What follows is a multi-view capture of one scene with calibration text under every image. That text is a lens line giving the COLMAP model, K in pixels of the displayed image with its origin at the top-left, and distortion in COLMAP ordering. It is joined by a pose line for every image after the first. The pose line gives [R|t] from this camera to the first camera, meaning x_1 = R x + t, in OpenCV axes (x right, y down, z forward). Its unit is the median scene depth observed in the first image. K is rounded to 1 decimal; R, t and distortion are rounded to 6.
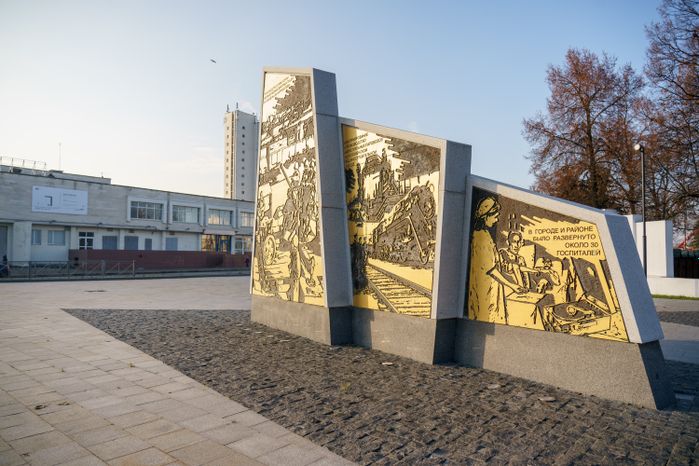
lens RADIAL K [[468.4, 0, 349.5], [0, 468.4, 233.0], [0, 0, 1]] dist [-0.020976, 0.004061]
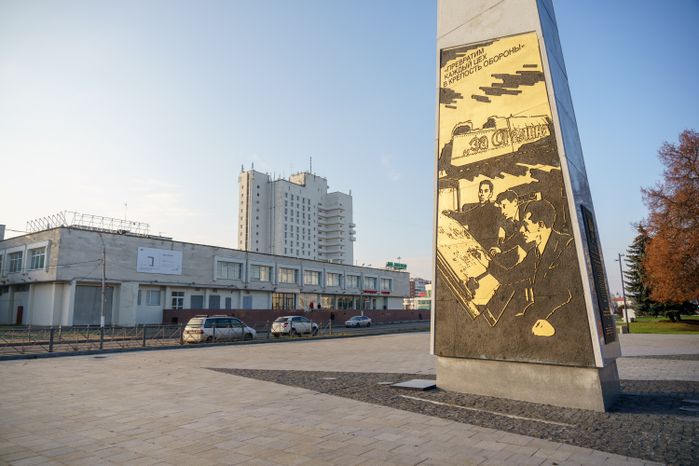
lens RADIAL K [[468.4, 0, 349.5], [0, 468.4, 233.0], [0, 0, 1]] dist [-0.020976, 0.004061]
pose [[0.998175, -0.005257, 0.060162, -0.241120], [0.012313, 0.992993, -0.117527, -0.004737], [-0.059122, 0.118053, 0.991246, -0.043002]]
